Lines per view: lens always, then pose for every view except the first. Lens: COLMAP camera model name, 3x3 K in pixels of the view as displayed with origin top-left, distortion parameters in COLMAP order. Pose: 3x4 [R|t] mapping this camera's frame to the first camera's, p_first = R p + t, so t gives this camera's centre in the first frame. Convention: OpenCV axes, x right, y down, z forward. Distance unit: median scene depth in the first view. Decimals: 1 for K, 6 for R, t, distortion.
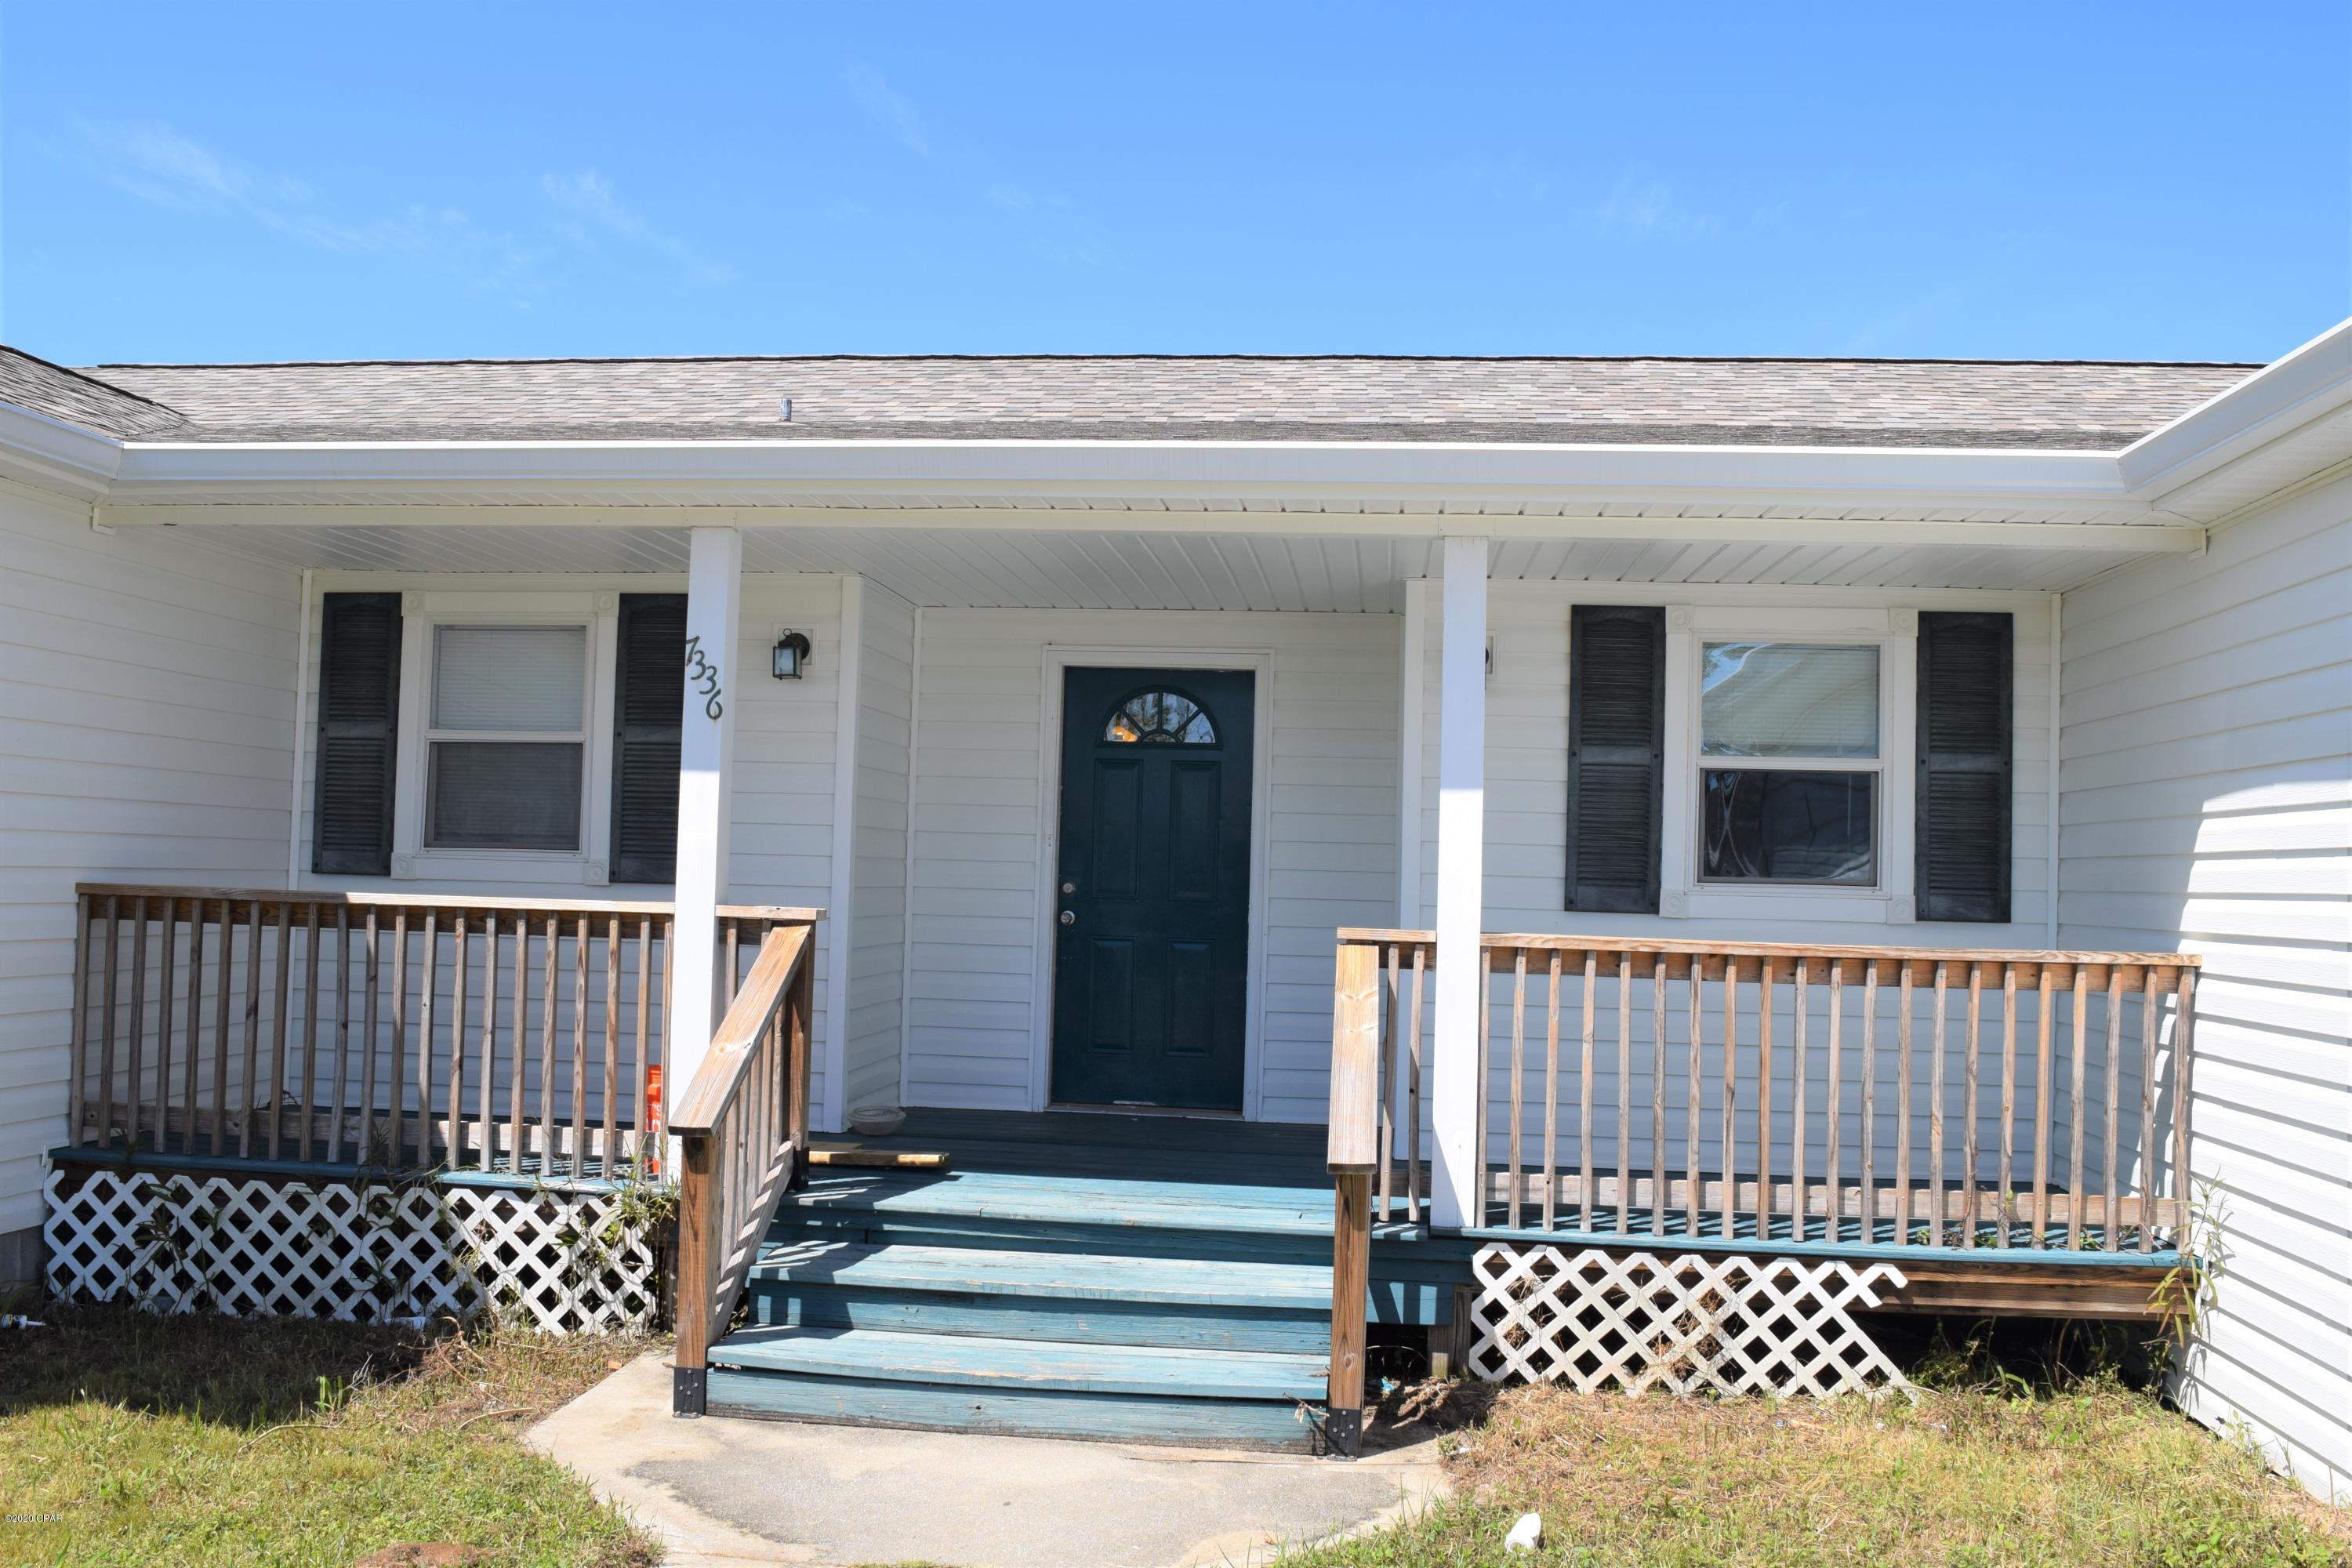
lens RADIAL K [[1959.5, 0, 1180.7], [0, 1959.5, 783.4], [0, 0, 1]] dist [-0.065051, 0.002810]
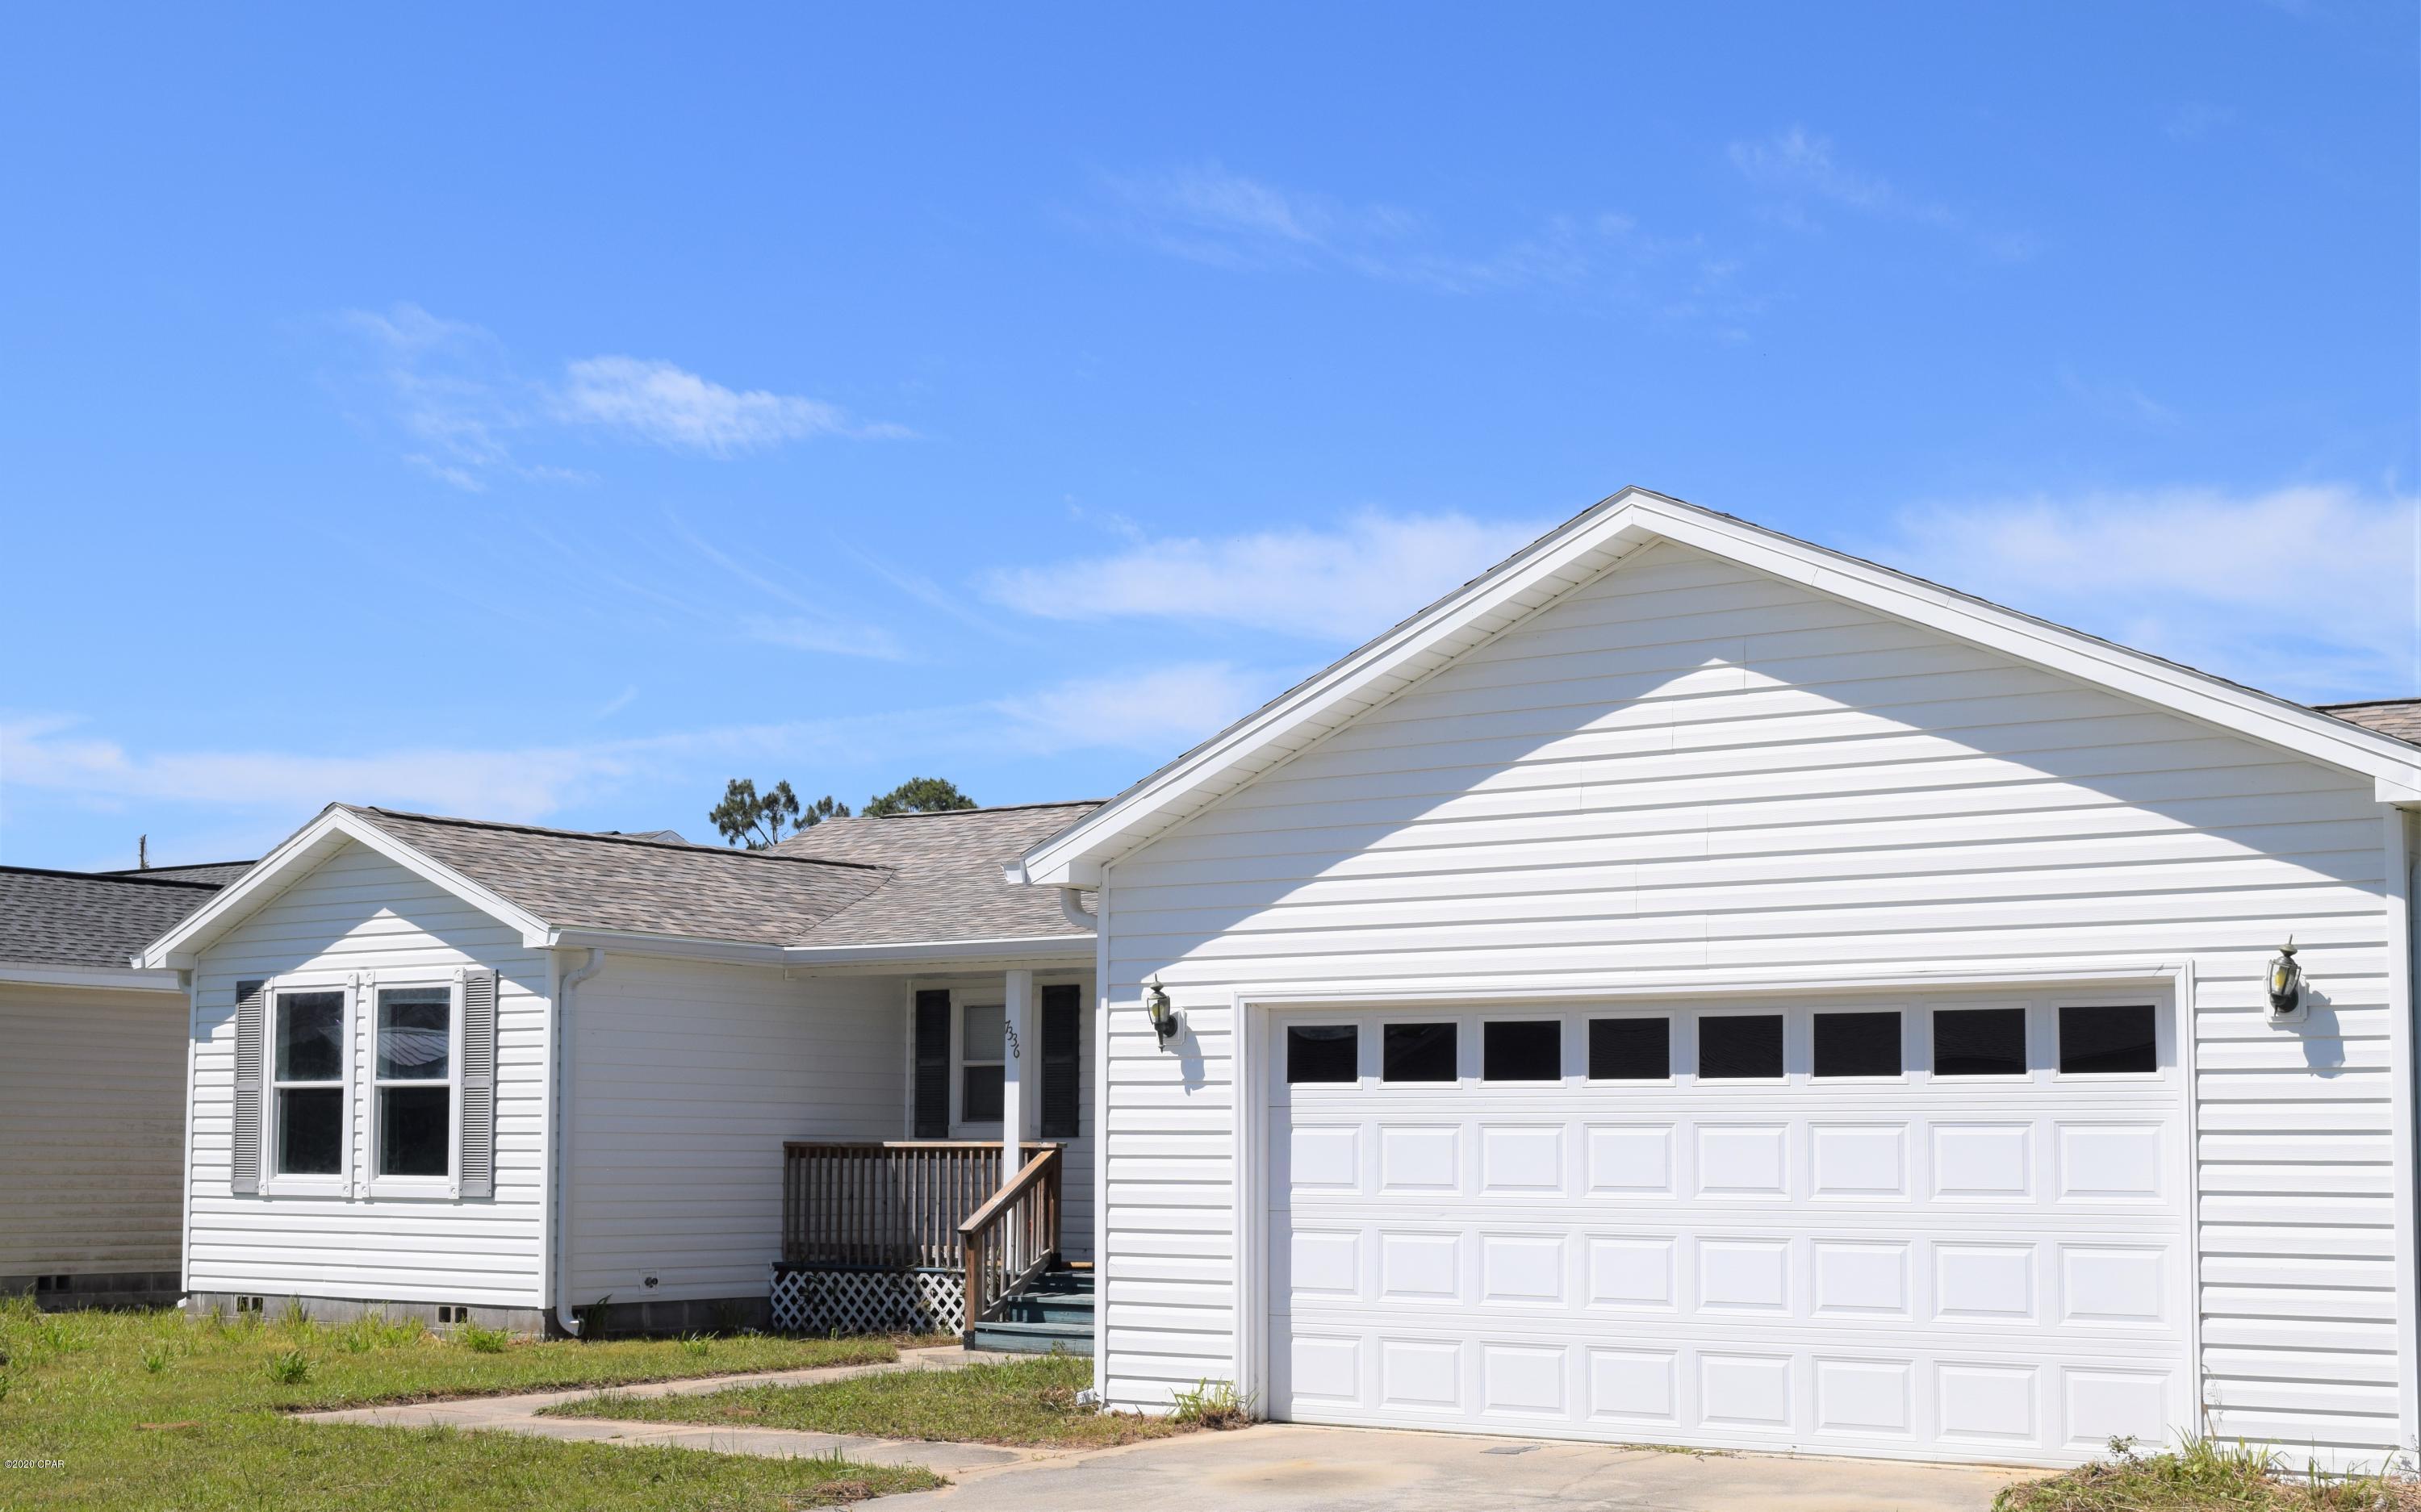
lens RADIAL K [[3331.6, 0, 1208.7], [0, 3331.6, 758.4], [0, 0, 1]] dist [0.013547, 0.000000]
pose [[0.867050, -0.082909, -0.491274, 1.820327], [0.040712, 0.994549, -0.095990, 0.001037], [0.496555, 0.063228, 0.865700, -2.165345]]
